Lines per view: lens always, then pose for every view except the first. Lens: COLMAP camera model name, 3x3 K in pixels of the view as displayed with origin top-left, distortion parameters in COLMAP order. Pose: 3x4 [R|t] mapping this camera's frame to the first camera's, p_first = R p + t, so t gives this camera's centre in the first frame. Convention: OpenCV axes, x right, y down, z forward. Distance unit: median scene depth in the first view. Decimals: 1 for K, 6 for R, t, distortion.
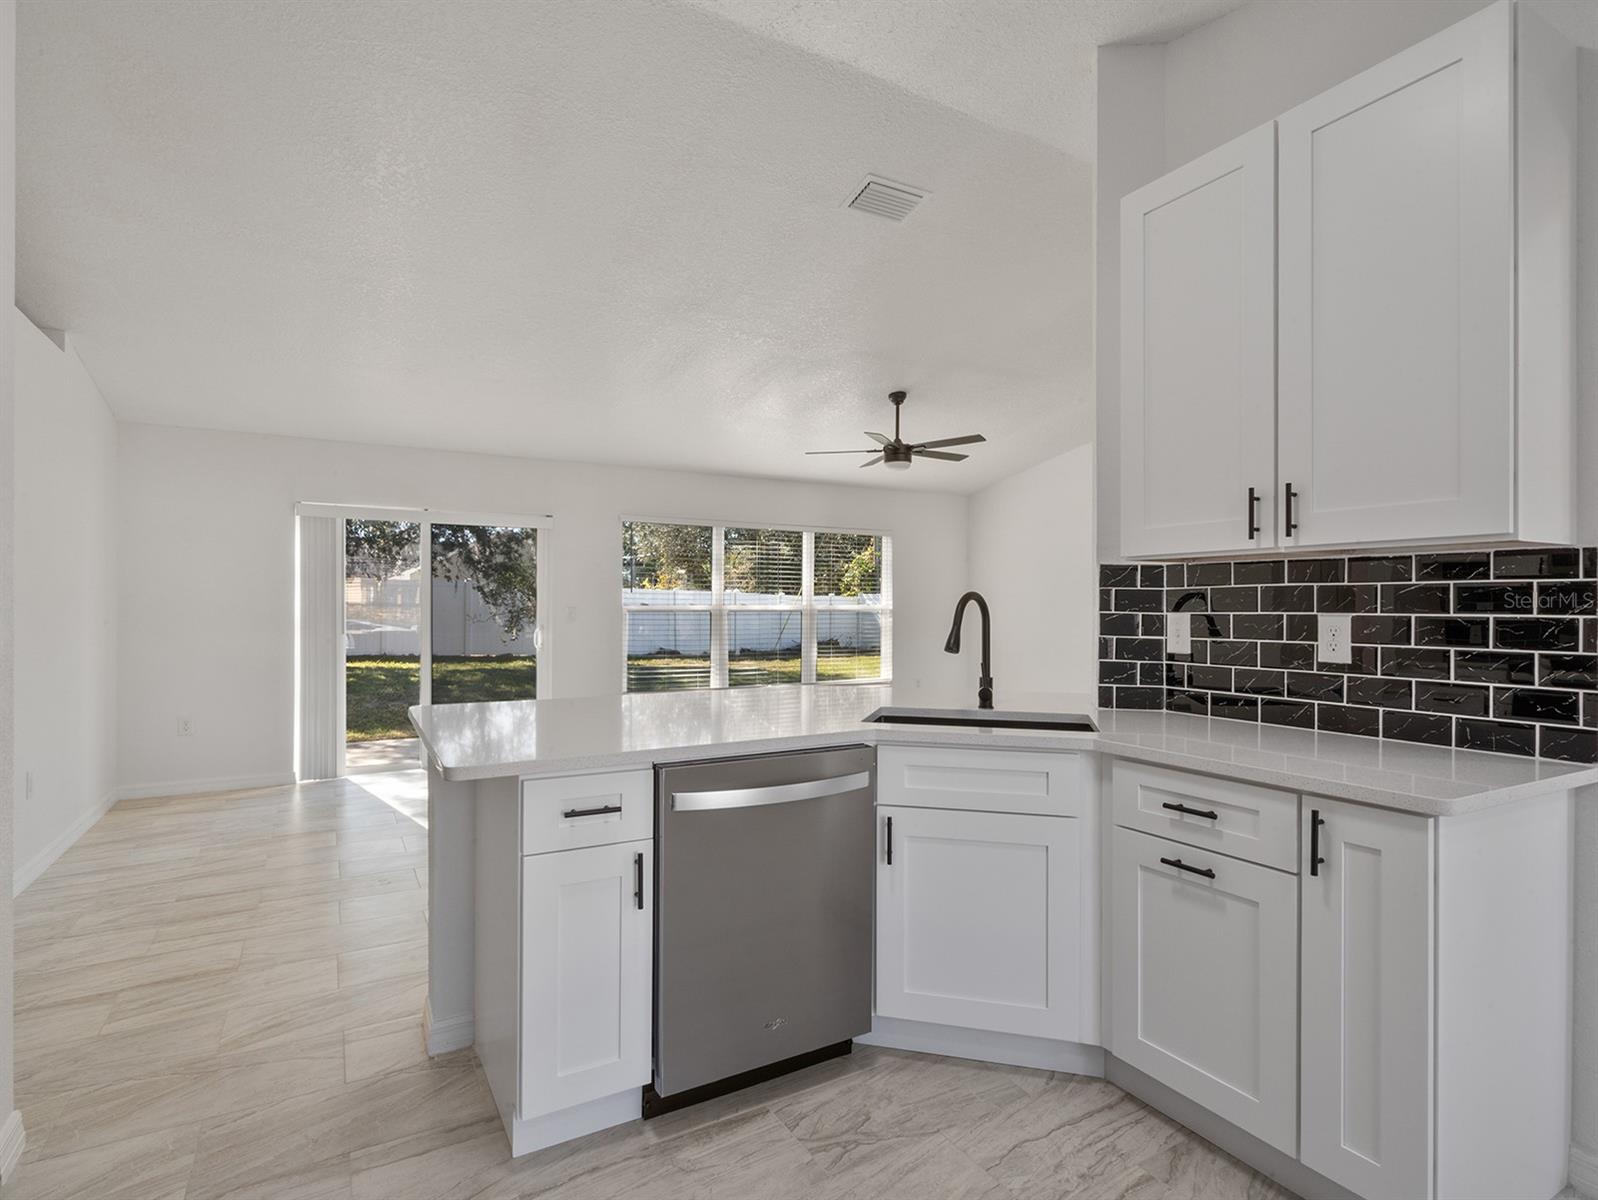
lens RADIAL K [[819.0, 0, 804.0], [0, 819.0, 604.9], [0, 0, 1]] dist [-0.000840, 0.000204]
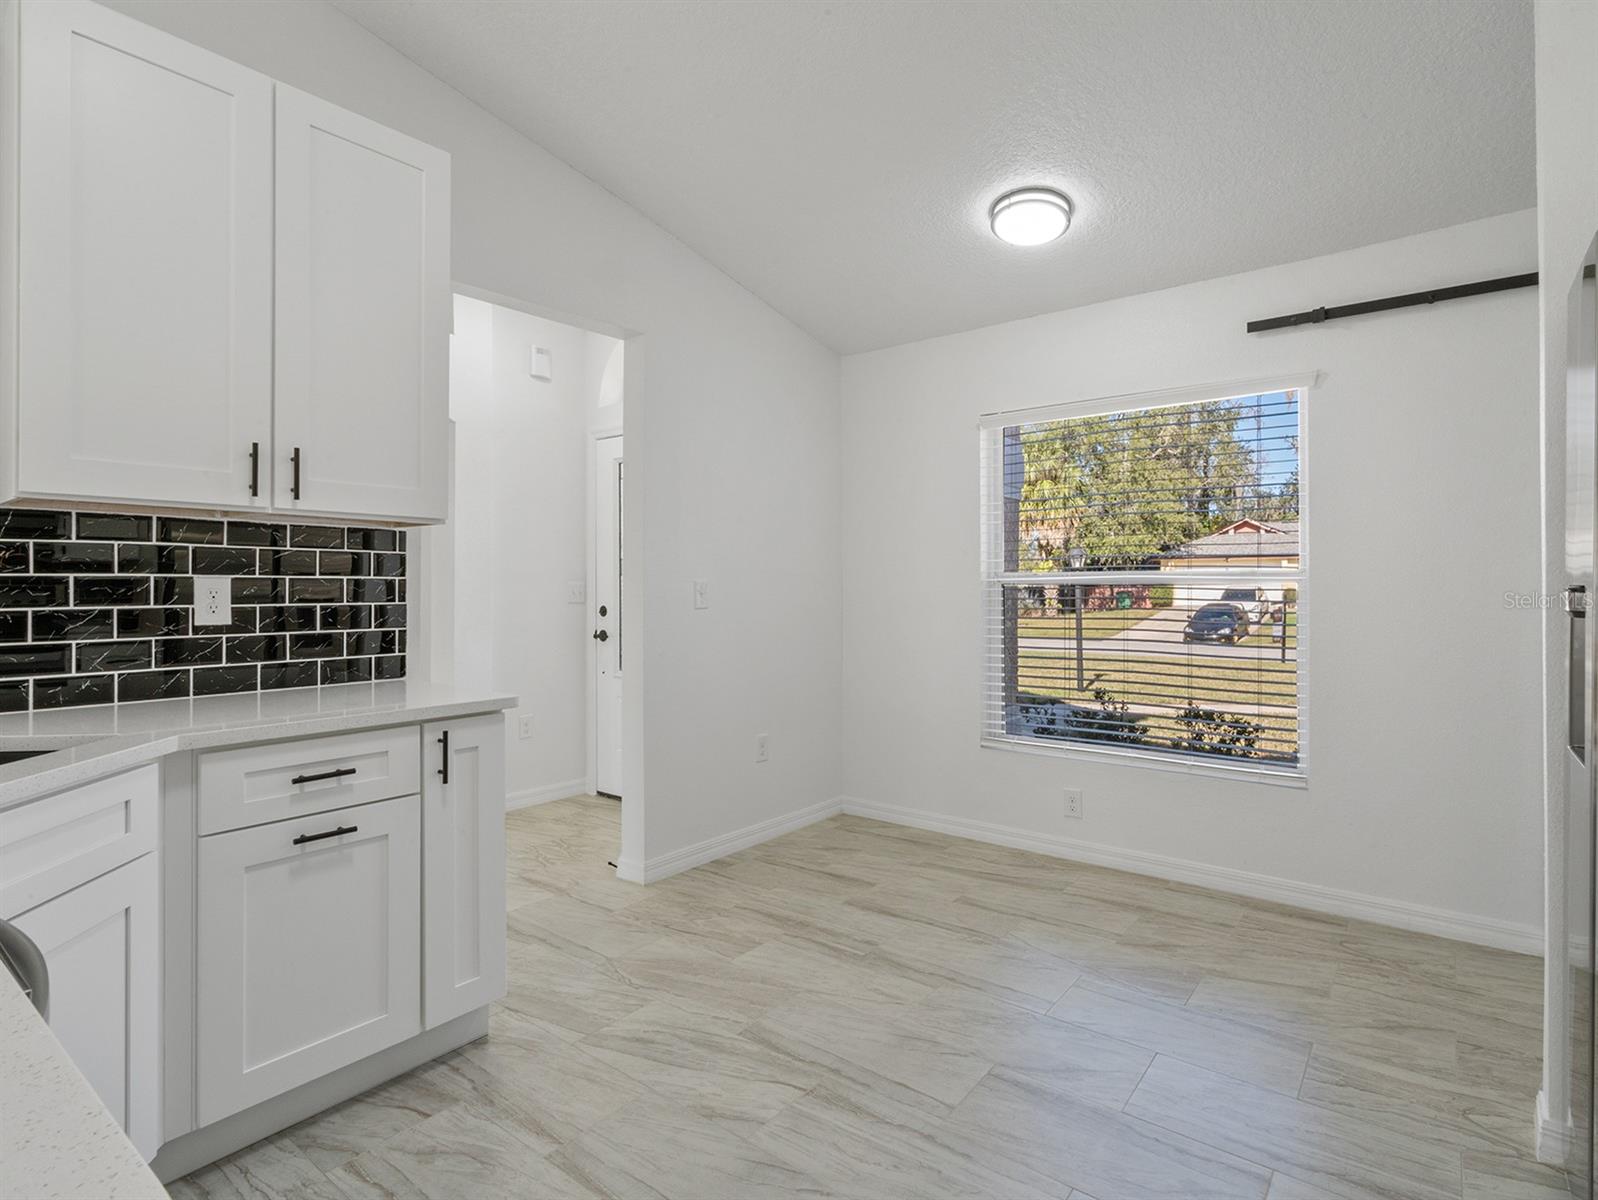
lens RADIAL K [[819.0, 0, 782.9], [0, 819.0, 571.8], [0, 0, 1]] dist [-0.000840, 0.000204]
pose [[-0.360648, 0.012842, 0.932614, -0.565723], [-0.004568, 0.999869, -0.015534, 0.019357], [-0.932691, -0.009862, -0.360542, 0.756790]]
